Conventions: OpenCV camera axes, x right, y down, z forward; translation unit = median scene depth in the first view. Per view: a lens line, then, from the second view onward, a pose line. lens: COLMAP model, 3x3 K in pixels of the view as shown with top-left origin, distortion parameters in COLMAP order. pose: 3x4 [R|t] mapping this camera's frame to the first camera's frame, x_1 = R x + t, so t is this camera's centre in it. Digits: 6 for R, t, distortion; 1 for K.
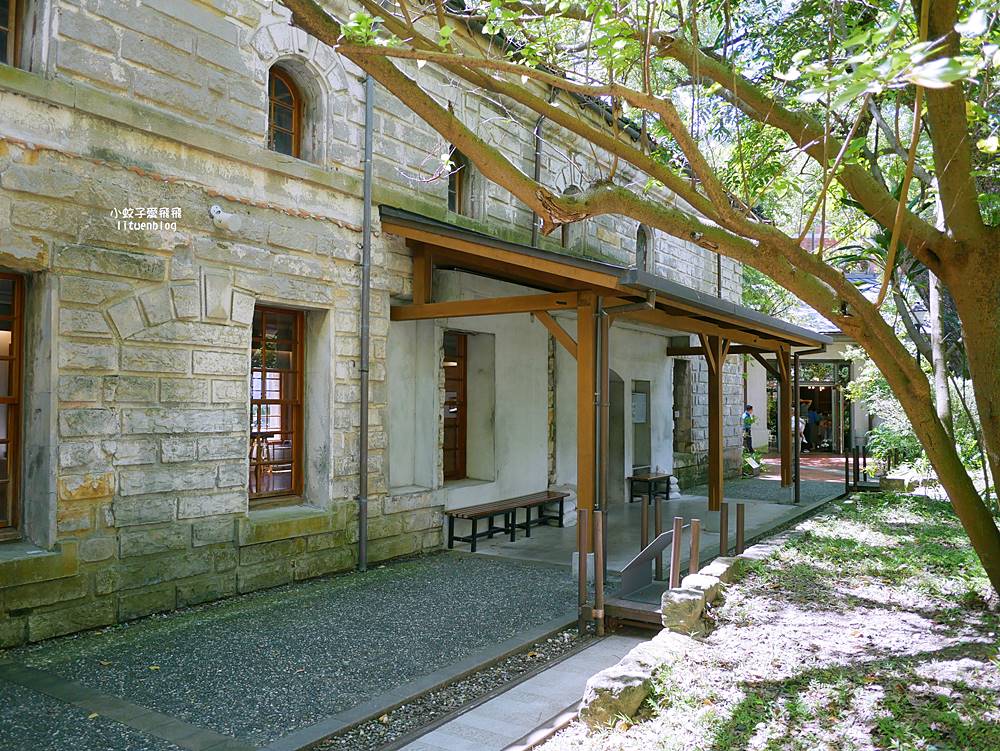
lens RADIAL K [[849.5, 0, 501.4], [0, 849.5, 377.2], [0, 0, 1]] dist [-0.039401, 0.010751]
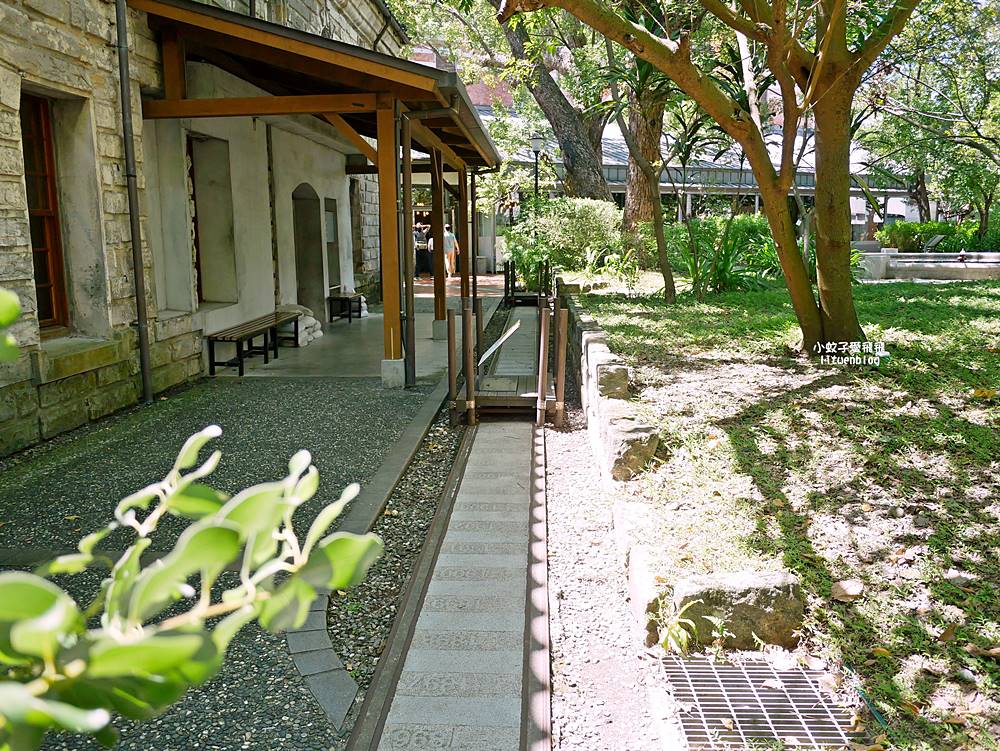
lens RADIAL K [[849.5, 0, 506.9], [0, 849.5, 381.0], [0, 0, 1]] dist [-0.039401, 0.010751]
pose [[0.863356, -0.101493, 0.494282, -0.278840], [0.001317, 0.980013, 0.198930, 0.027473], [-0.504593, -0.171097, 0.846234, 0.055580]]
